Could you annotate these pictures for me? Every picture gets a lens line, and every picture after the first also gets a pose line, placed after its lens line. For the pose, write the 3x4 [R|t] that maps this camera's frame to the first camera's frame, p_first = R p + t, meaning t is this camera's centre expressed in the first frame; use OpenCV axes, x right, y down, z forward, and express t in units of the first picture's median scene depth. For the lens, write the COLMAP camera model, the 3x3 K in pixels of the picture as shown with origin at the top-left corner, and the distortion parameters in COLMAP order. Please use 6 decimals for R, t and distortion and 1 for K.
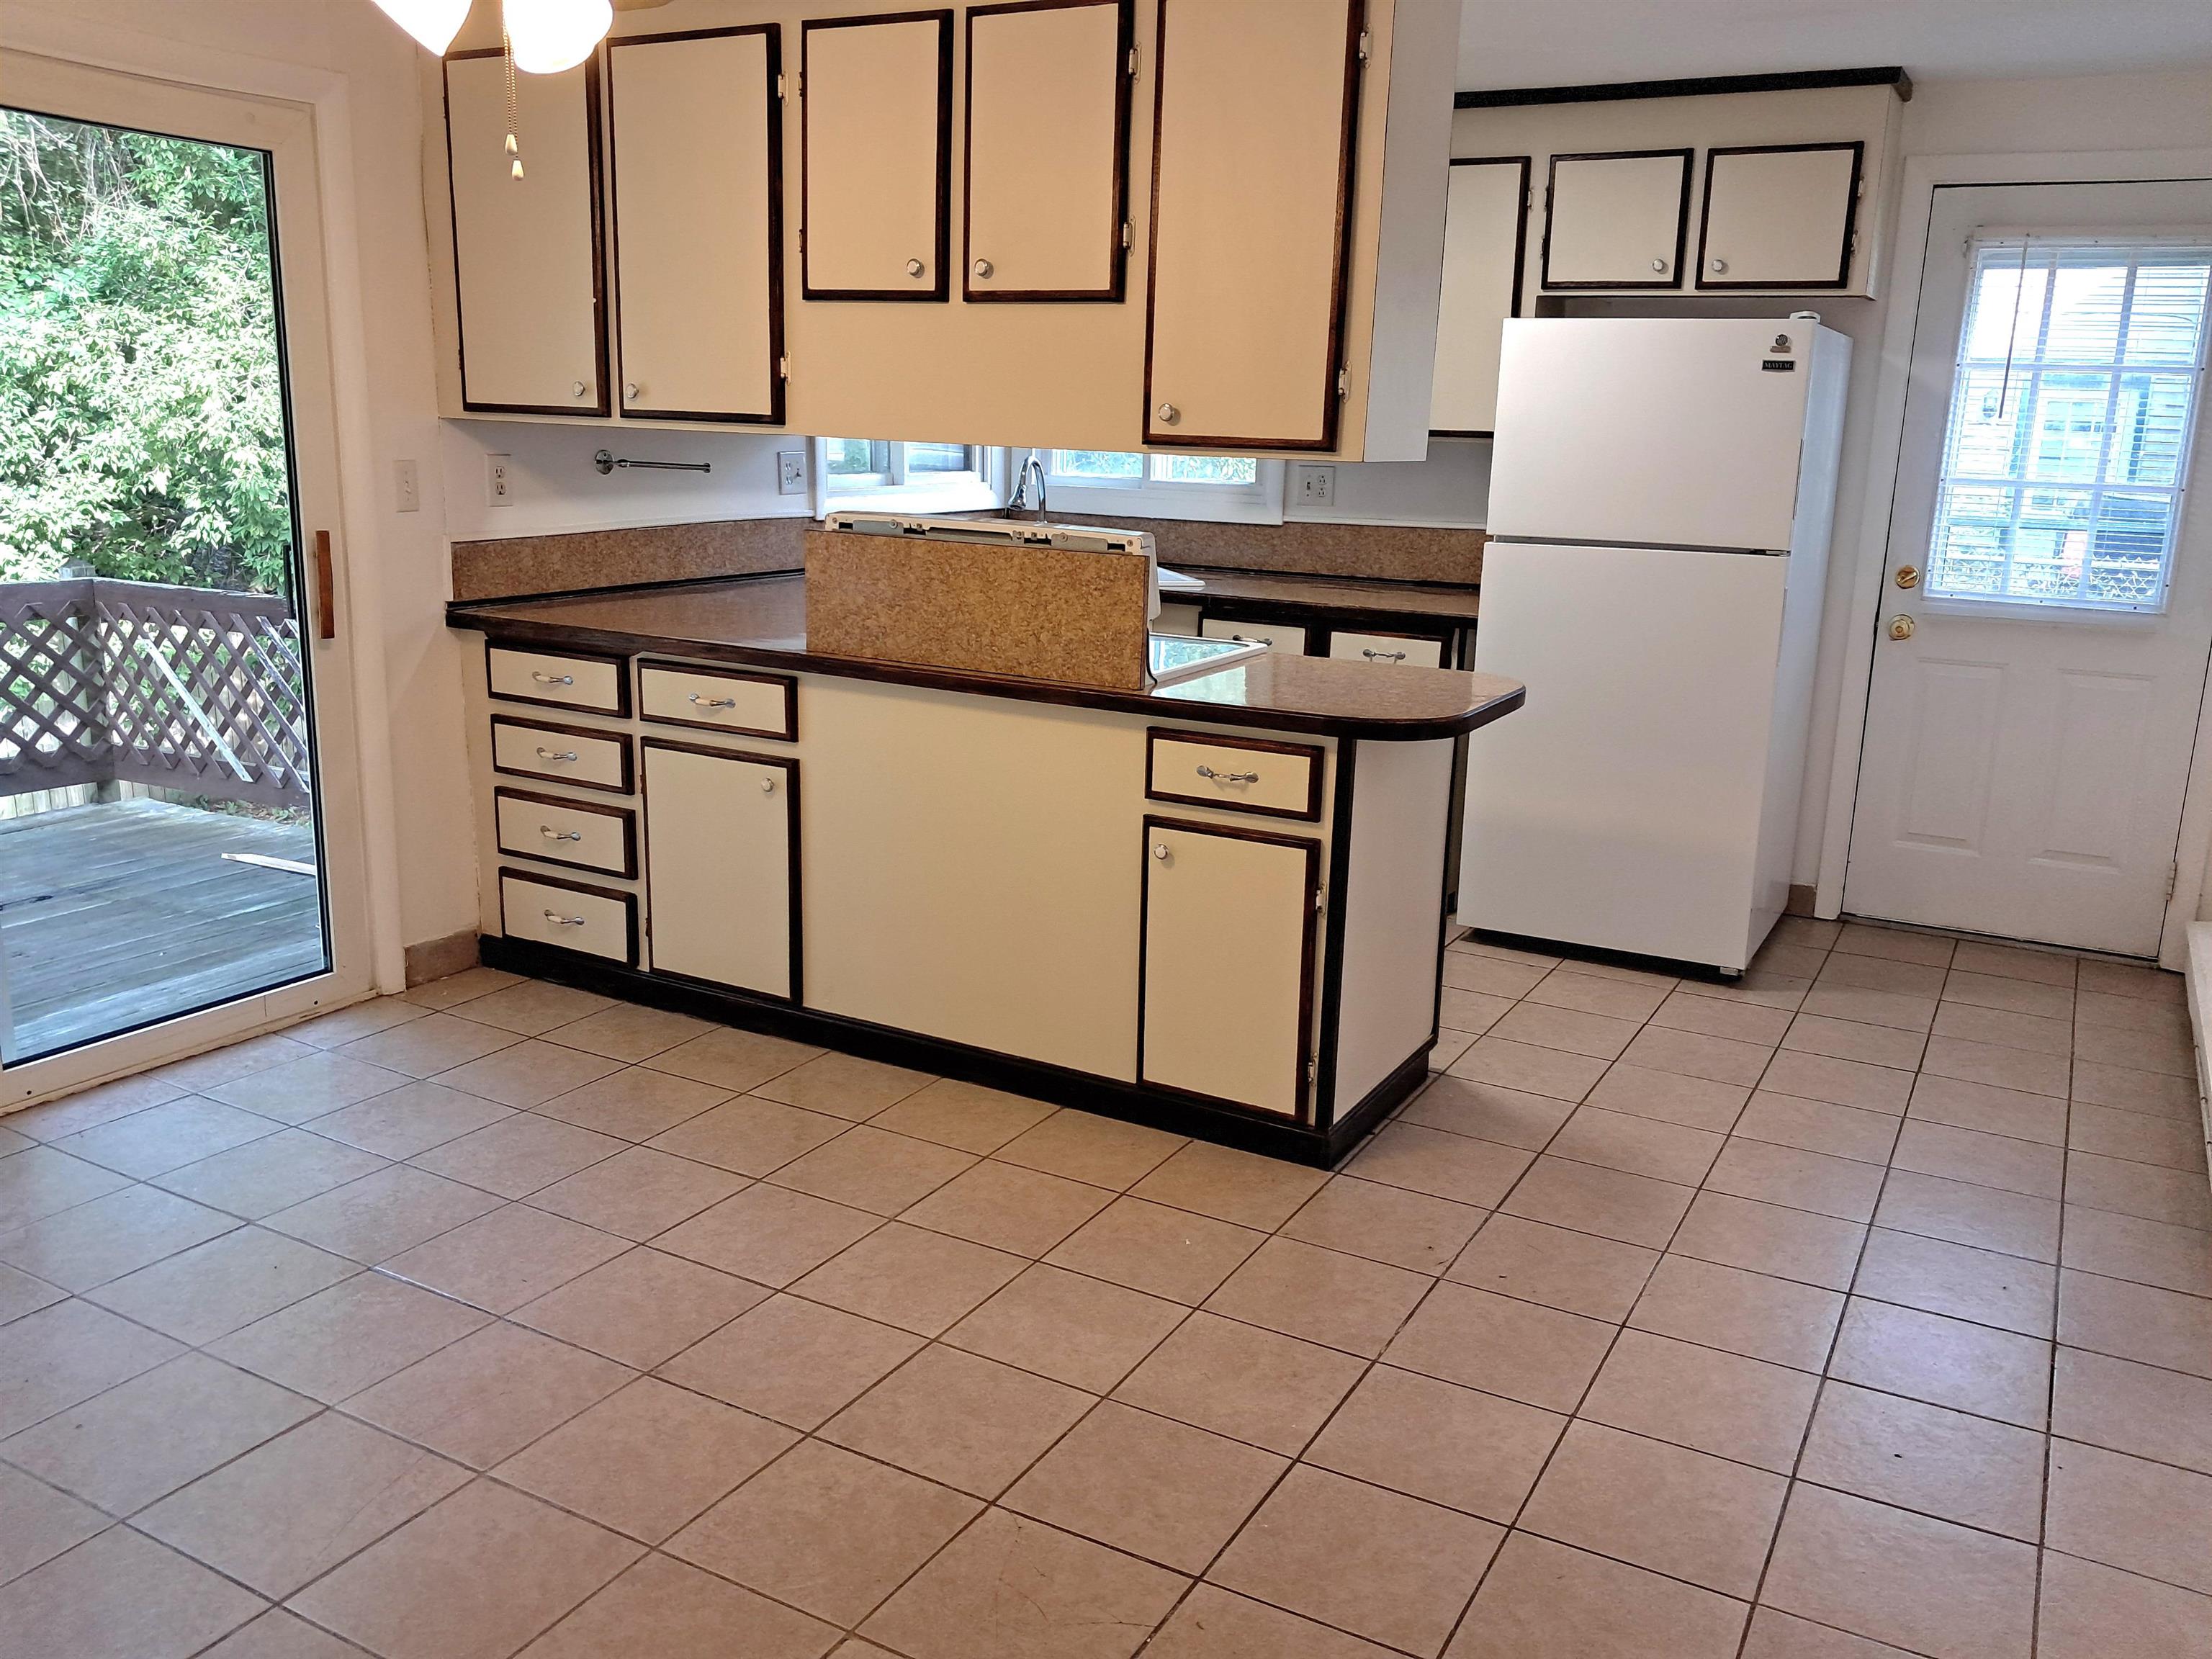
lens RADIAL K [[1784.3, 0, 1106.0], [0, 1784.3, 829.5], [0, 0, 1]] dist [0.003213, -0.006961]
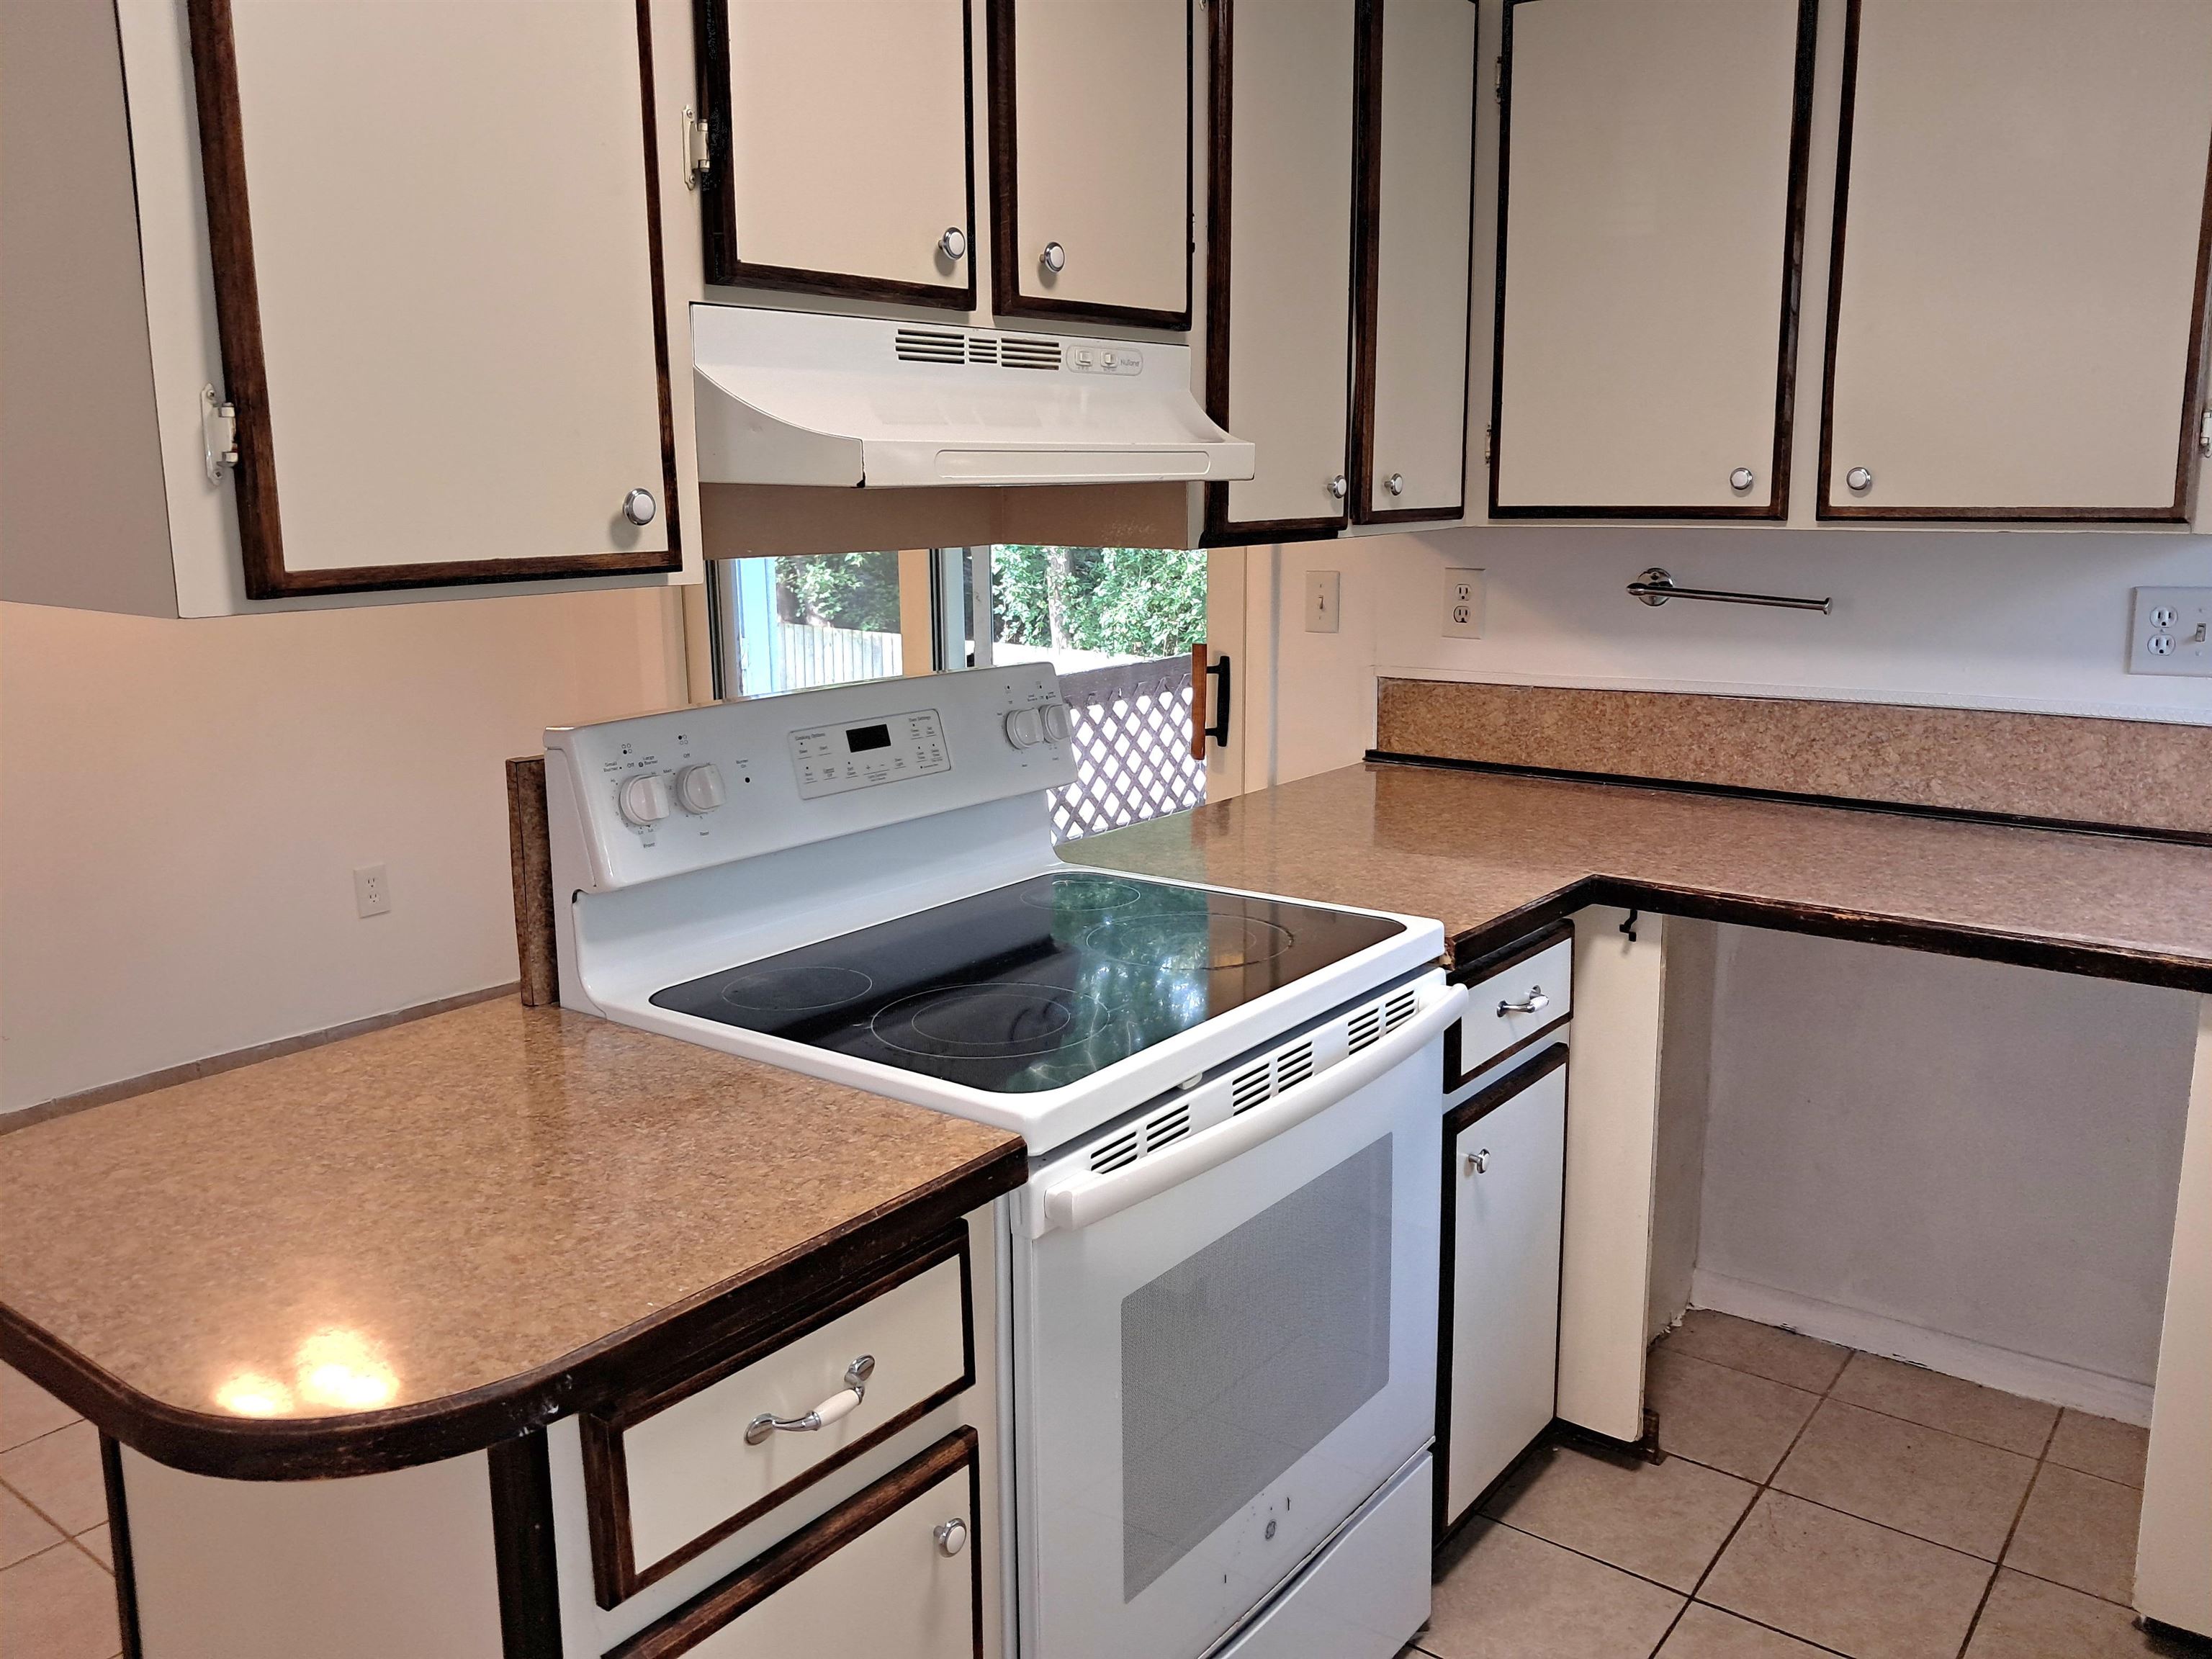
lens RADIAL K [[1726.7, 0, 1106.0], [0, 1726.7, 829.5], [0, 0, 1]] dist [-0.002505, -0.113383]
pose [[-0.148044, 0.159640, -0.976011, 0.368031], [-0.226169, 0.955268, 0.190553, -0.198036], [0.962772, 0.248953, -0.105316, 0.908742]]
